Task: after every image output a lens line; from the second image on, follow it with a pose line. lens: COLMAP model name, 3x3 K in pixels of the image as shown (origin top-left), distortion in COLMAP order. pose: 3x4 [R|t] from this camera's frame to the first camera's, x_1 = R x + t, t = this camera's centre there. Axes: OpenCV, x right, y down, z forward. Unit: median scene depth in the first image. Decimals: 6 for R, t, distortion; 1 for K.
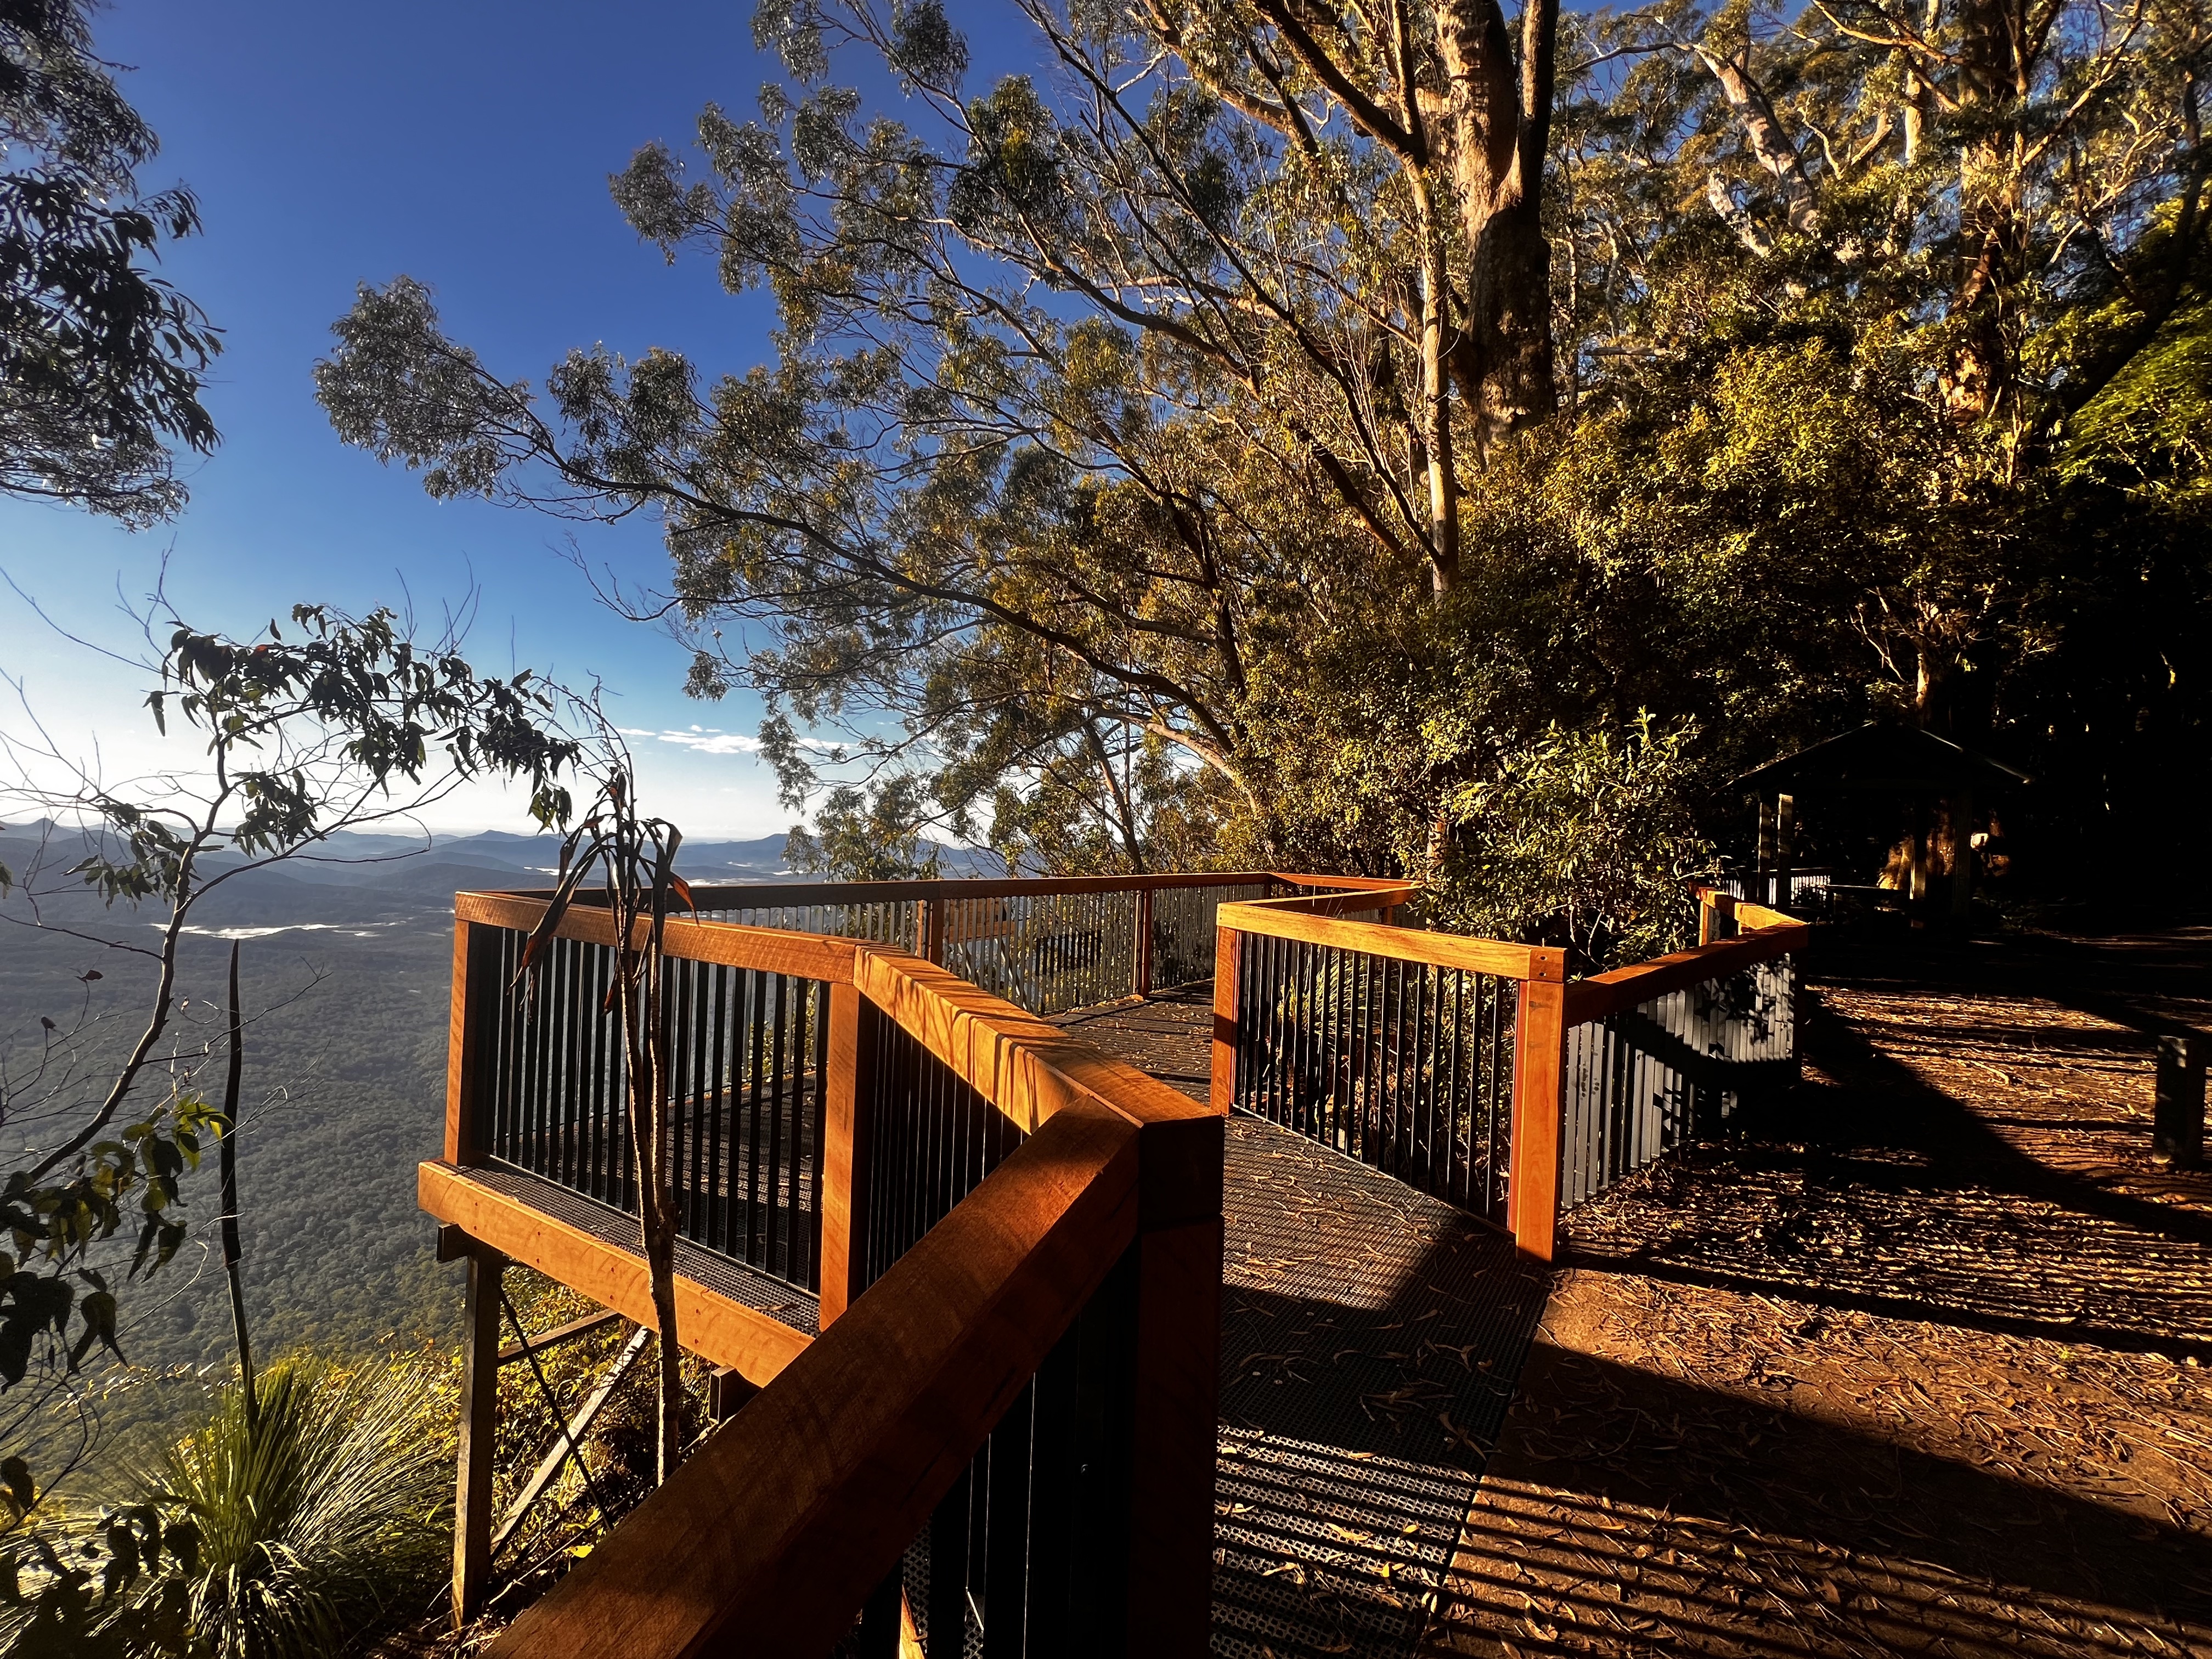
lens RADIAL K [[950.8, 0, 1101.2], [0, 950.8, 839.7], [0, 0, 1]] dist [-0.000175, -0.000728]
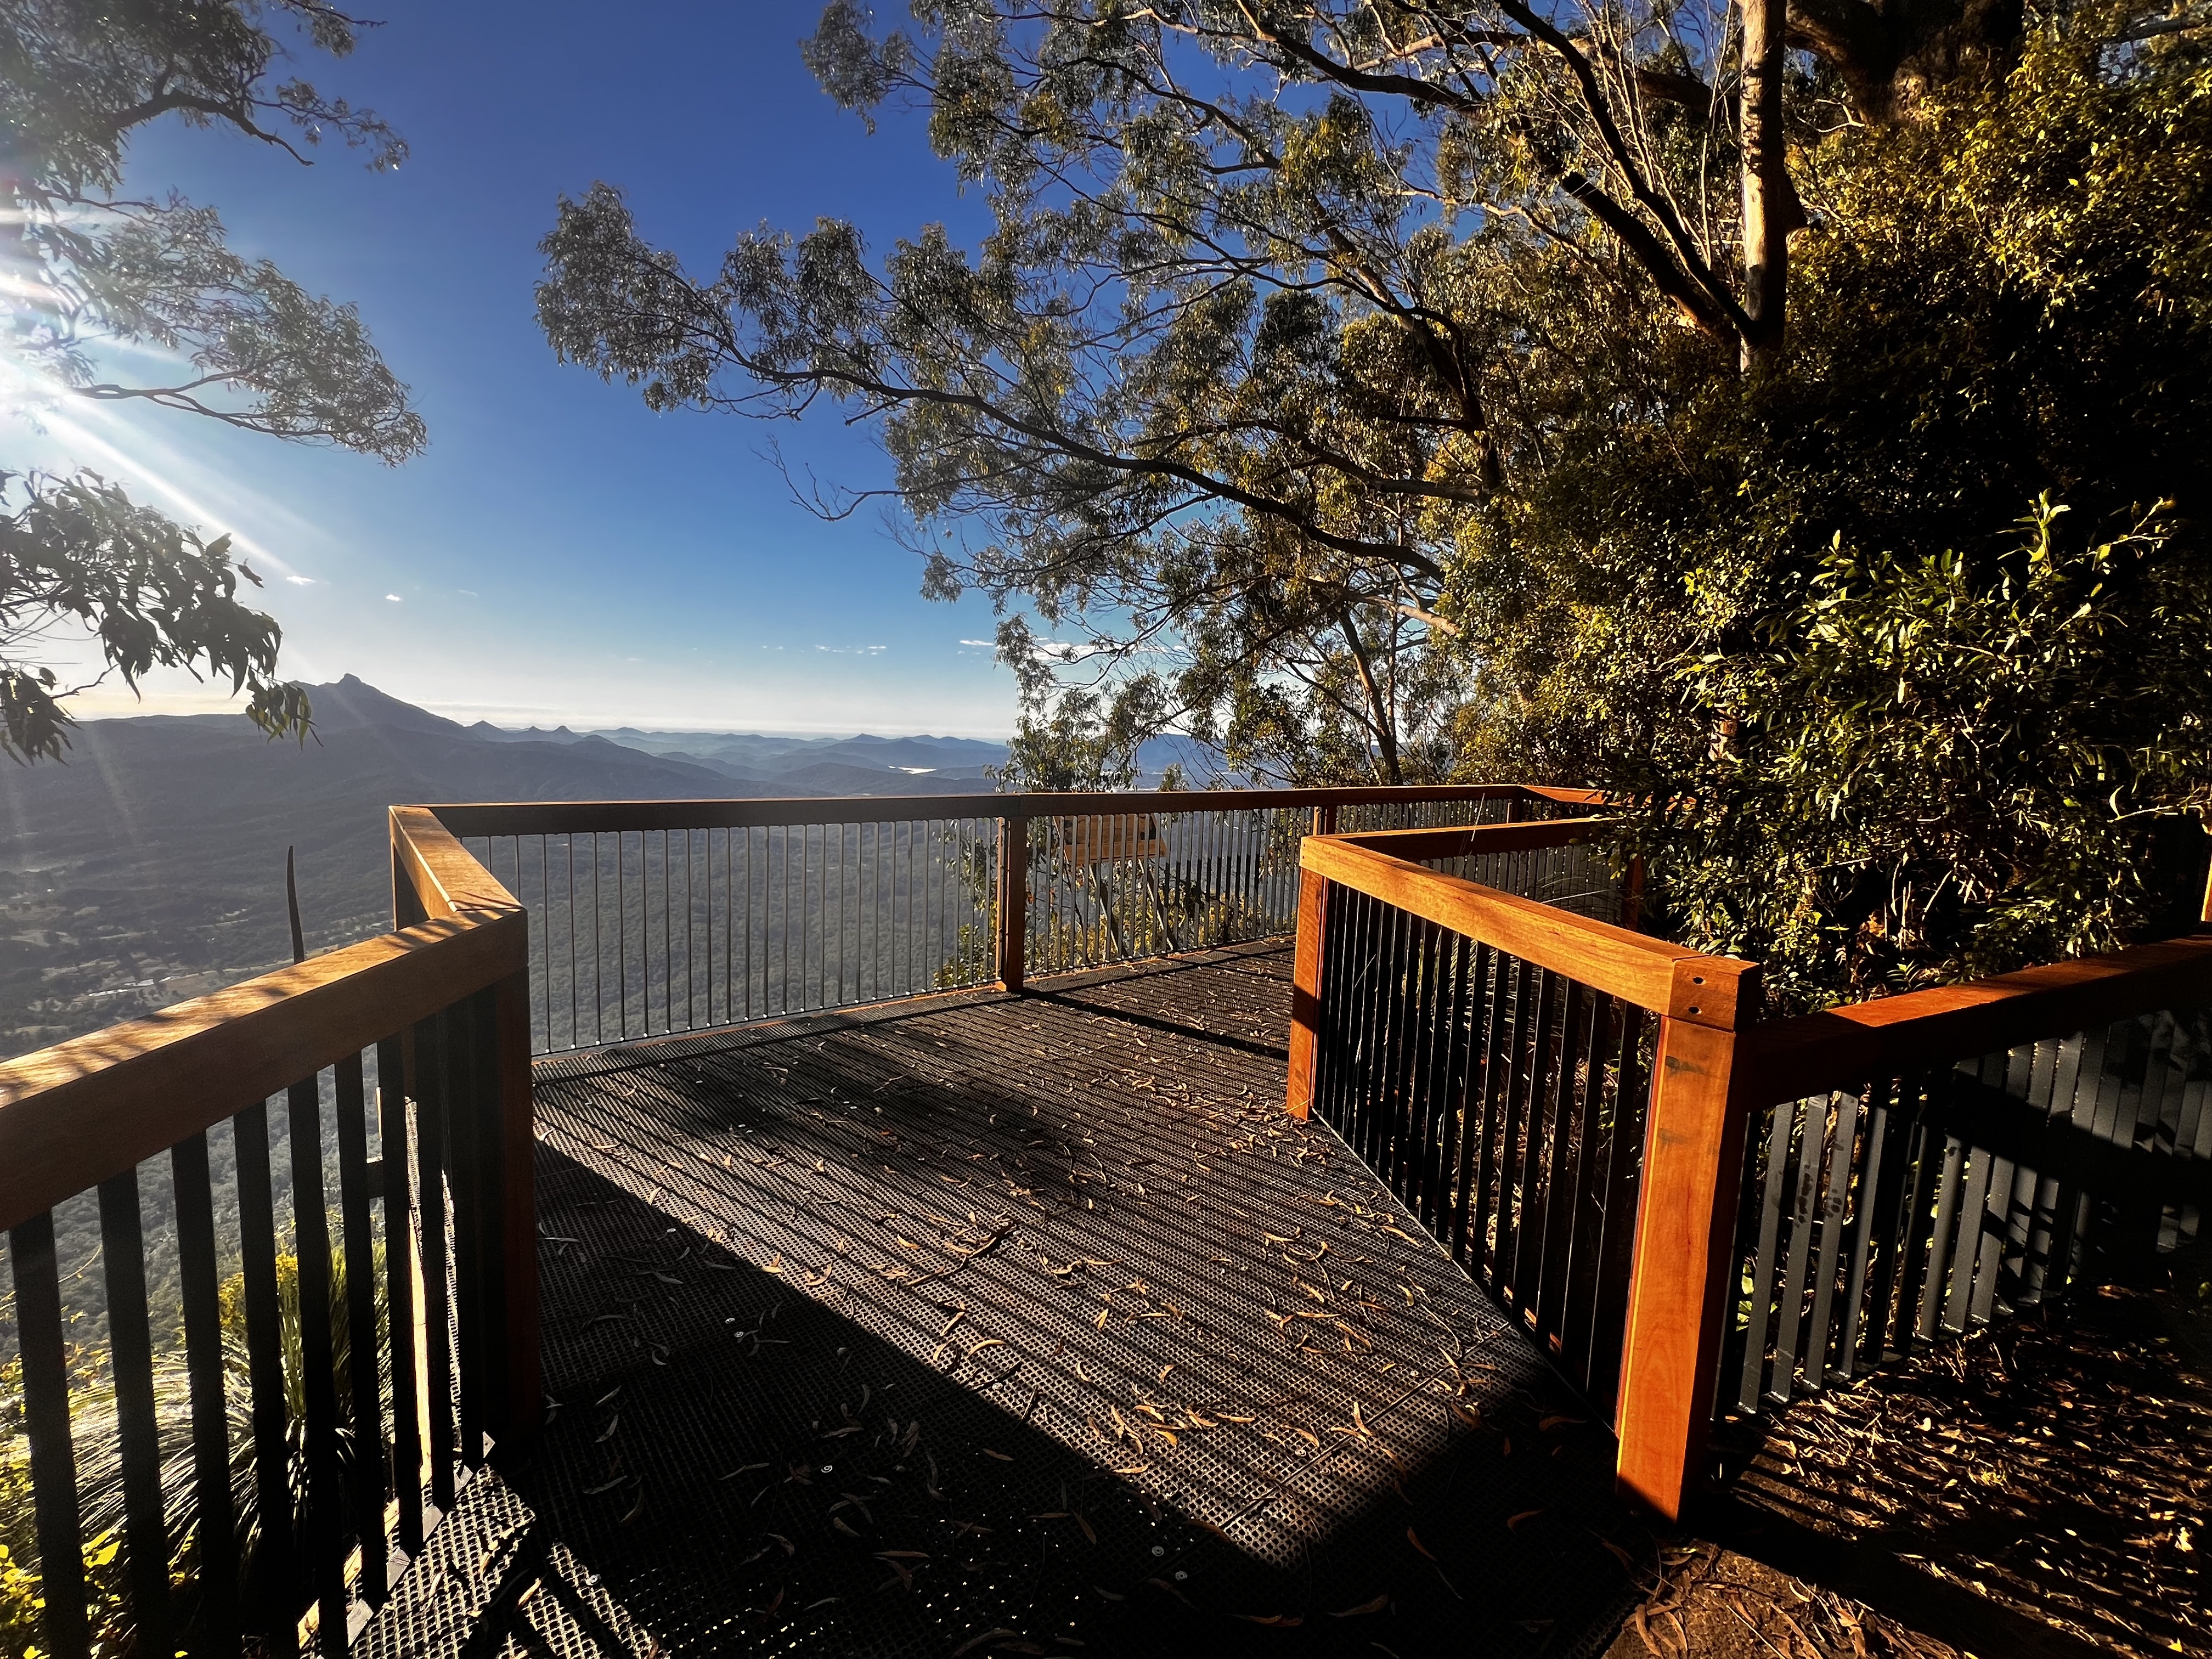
lens RADIAL K [[950.8, 0, 1101.2], [0, 950.8, 839.7], [0, 0, 1]] dist [-0.000175, -0.000728]
pose [[0.948800, 0.032073, -0.314246, 0.107653], [0.000228, 0.994762, 0.102217, -0.002240], [0.315879, -0.097055, 0.943822, 0.139933]]
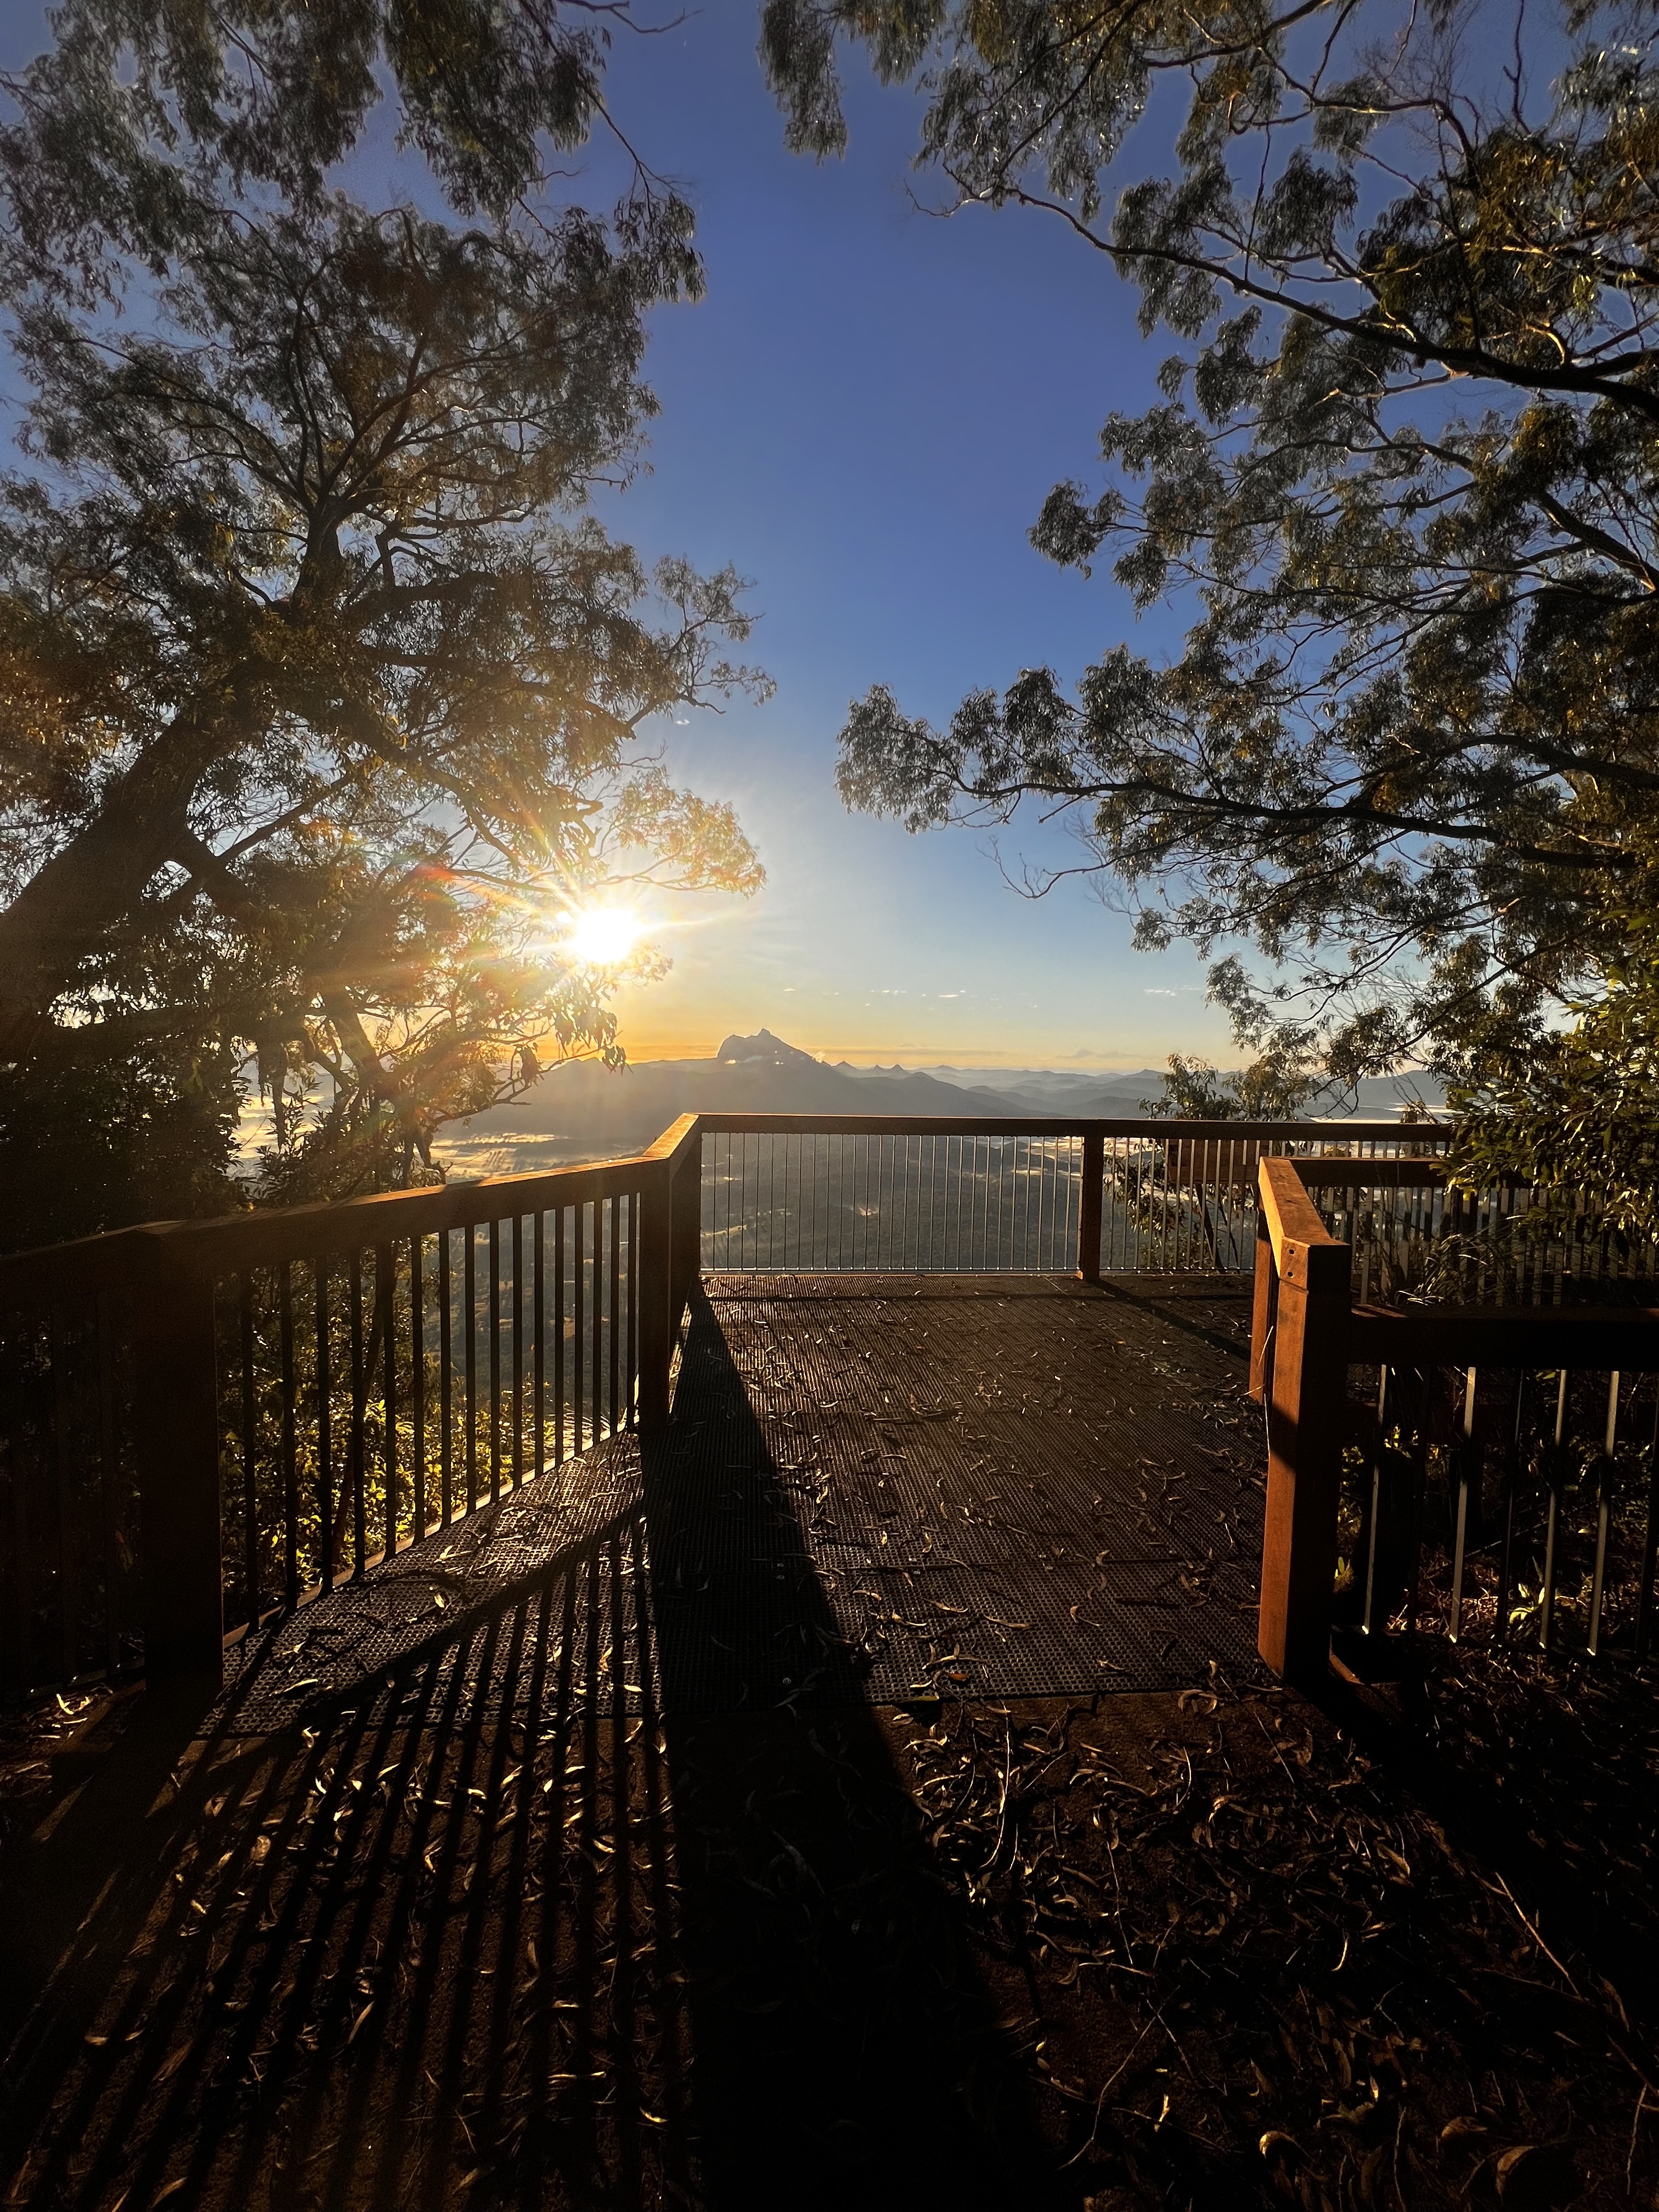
lens RADIAL K [[880.1, 0, 829.5], [0, 880.1, 1106.0], [0, 0, 1]] dist [0.002746, 0.000143]
pose [[0.619211, 0.022885, -0.784891, 0.262856], [0.002799, 0.999505, 0.031351, -0.001583], [0.785220, -0.021610, 0.618840, 0.106325]]
